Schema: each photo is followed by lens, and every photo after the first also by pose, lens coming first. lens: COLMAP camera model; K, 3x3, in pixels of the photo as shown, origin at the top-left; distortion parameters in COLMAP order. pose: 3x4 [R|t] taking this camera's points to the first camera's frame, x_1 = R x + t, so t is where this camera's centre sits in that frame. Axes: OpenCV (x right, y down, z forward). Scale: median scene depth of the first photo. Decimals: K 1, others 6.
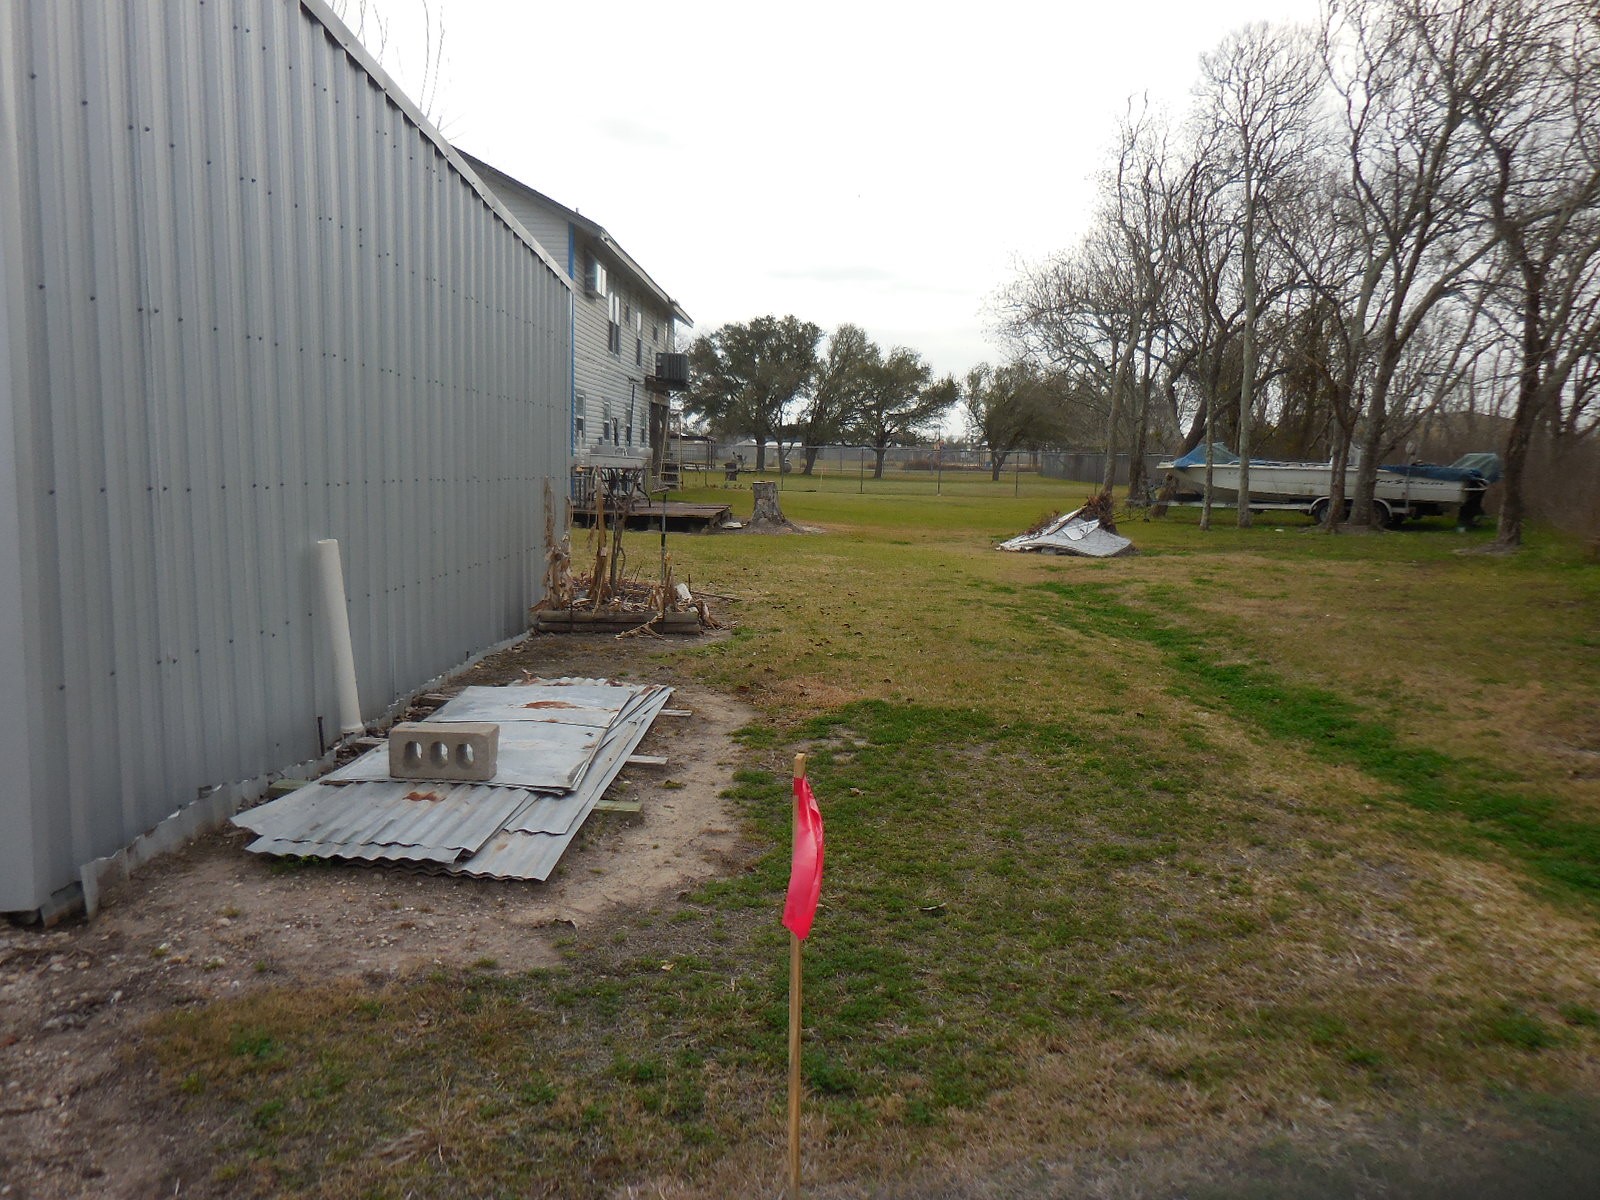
lens RADIAL K [[1318.1, 0, 830.5], [0, 1318.1, 660.9], [0, 0, 1]] dist [-0.012729, 0.000449]
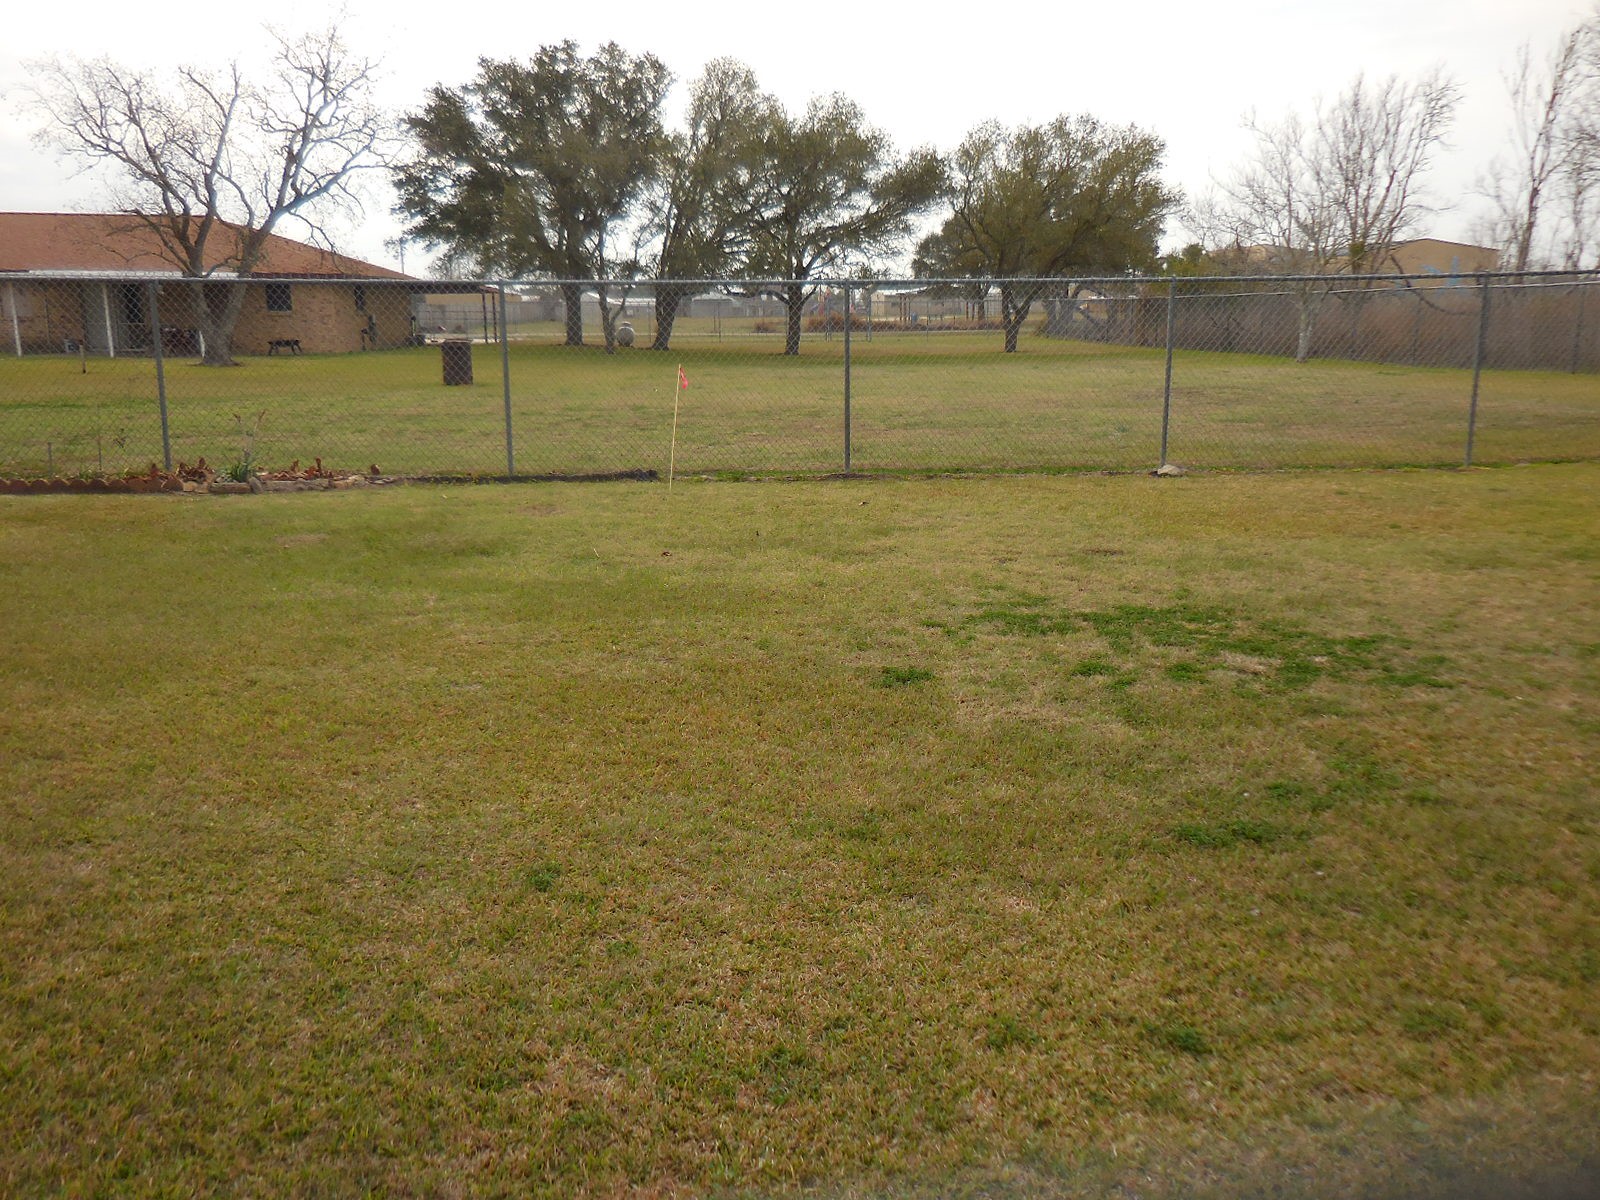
lens RADIAL K [[1321.5, 0, 814.1], [0, 1321.5, 652.1], [0, 0, 1]] dist [0.034447, -0.058620]
pose [[0.995695, -0.052989, 0.076049, -0.007706], [0.044978, 0.993618, 0.103440, -0.203153], [-0.081045, -0.099575, 0.991724, 1.253434]]
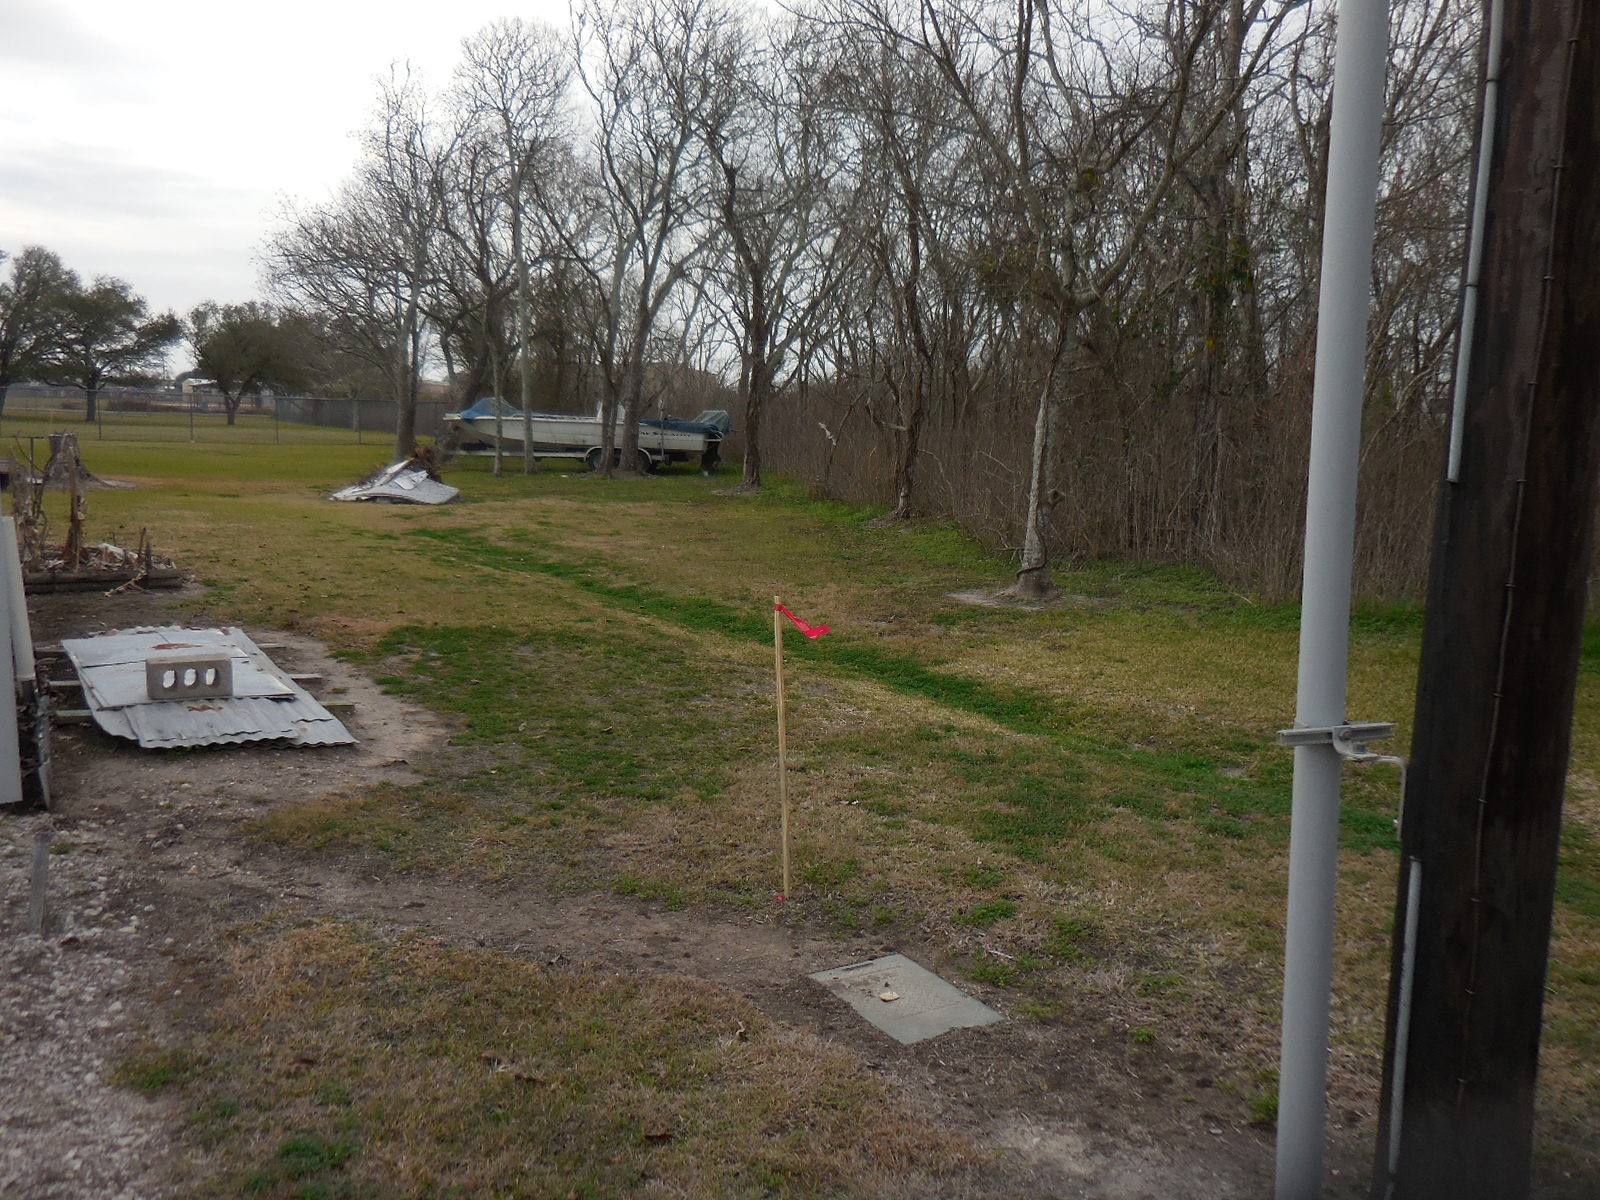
lens RADIAL K [[1321.5, 0, 814.1], [0, 1321.5, 652.1], [0, 0, 1]] dist [0.034447, -0.058620]
pose [[0.843086, -0.086778, 0.530731, -0.120099], [0.066768, 0.996150, 0.056813, 0.003046], [-0.533617, -0.012463, 0.845634, -0.112251]]
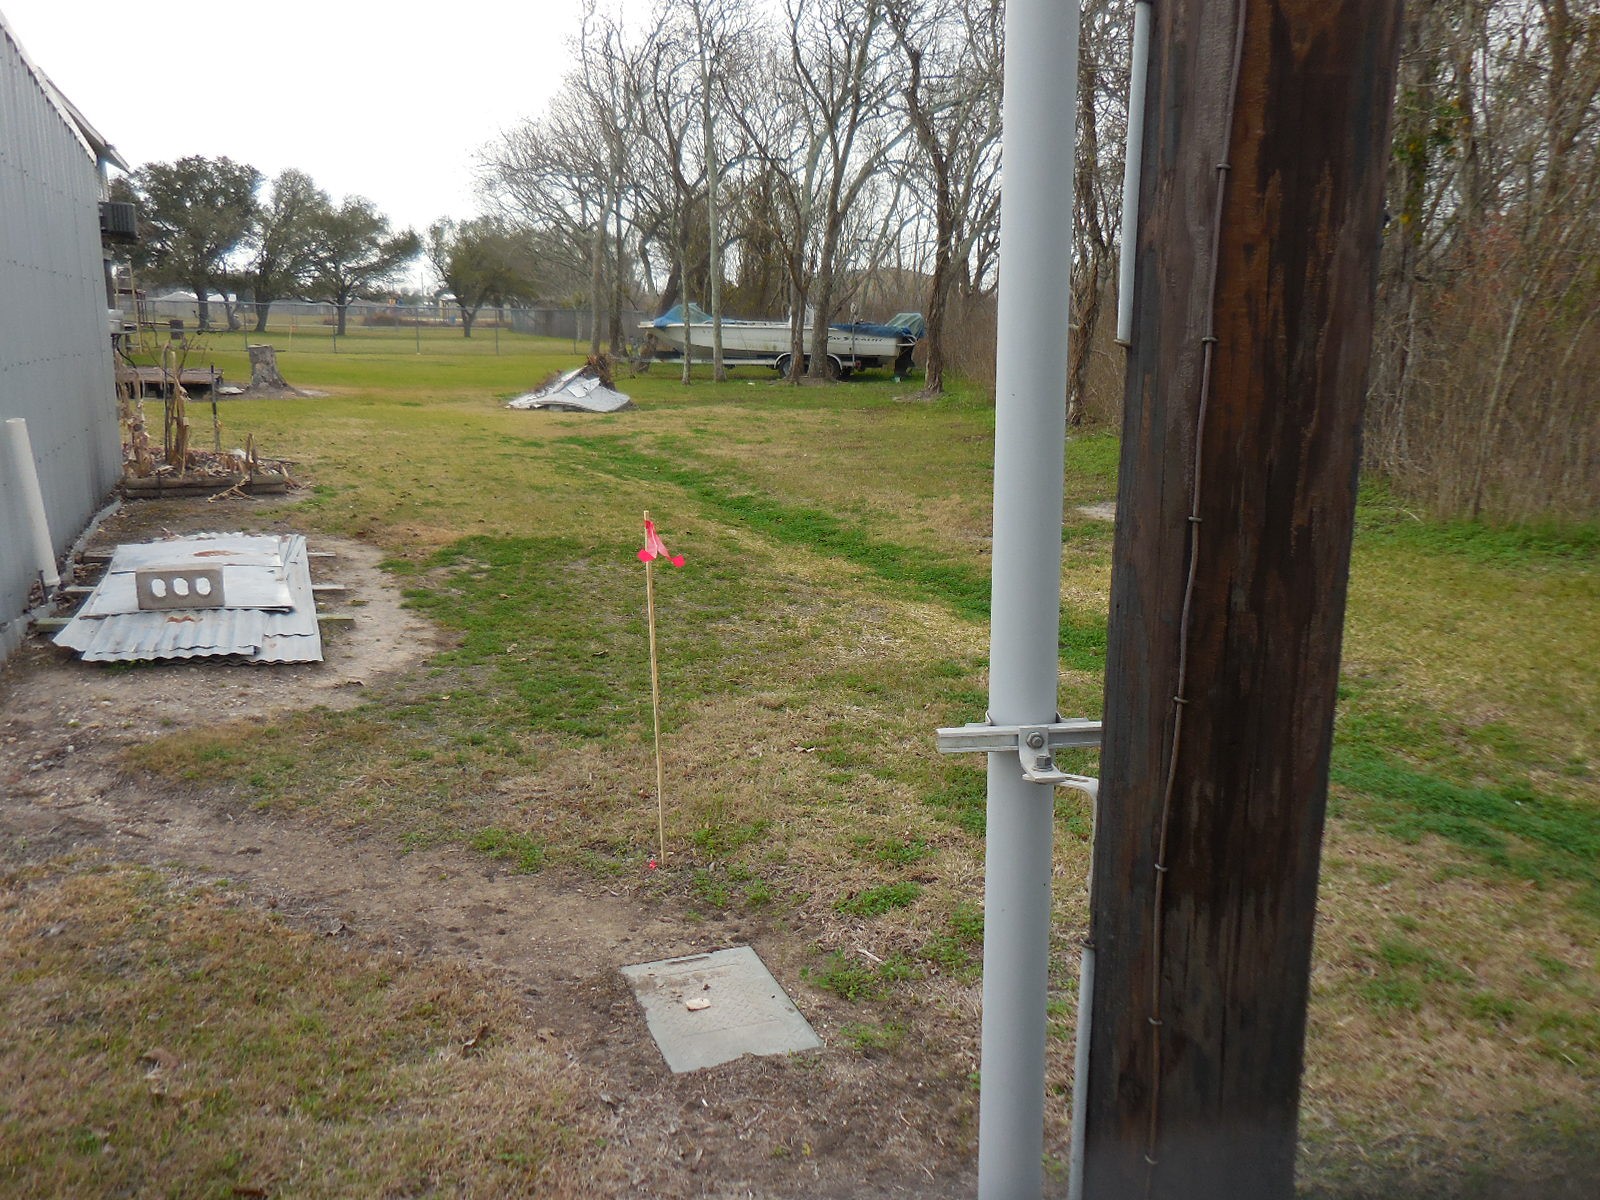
lens RADIAL K [[1318.1, 0, 830.5], [0, 1318.1, 660.9], [0, 0, 1]] dist [-0.012729, 0.000449]
pose [[0.921665, -0.099096, 0.375118, -0.051454], [0.058003, 0.991160, 0.119324, 0.006767], [-0.383626, -0.088219, 0.919265, -0.101204]]
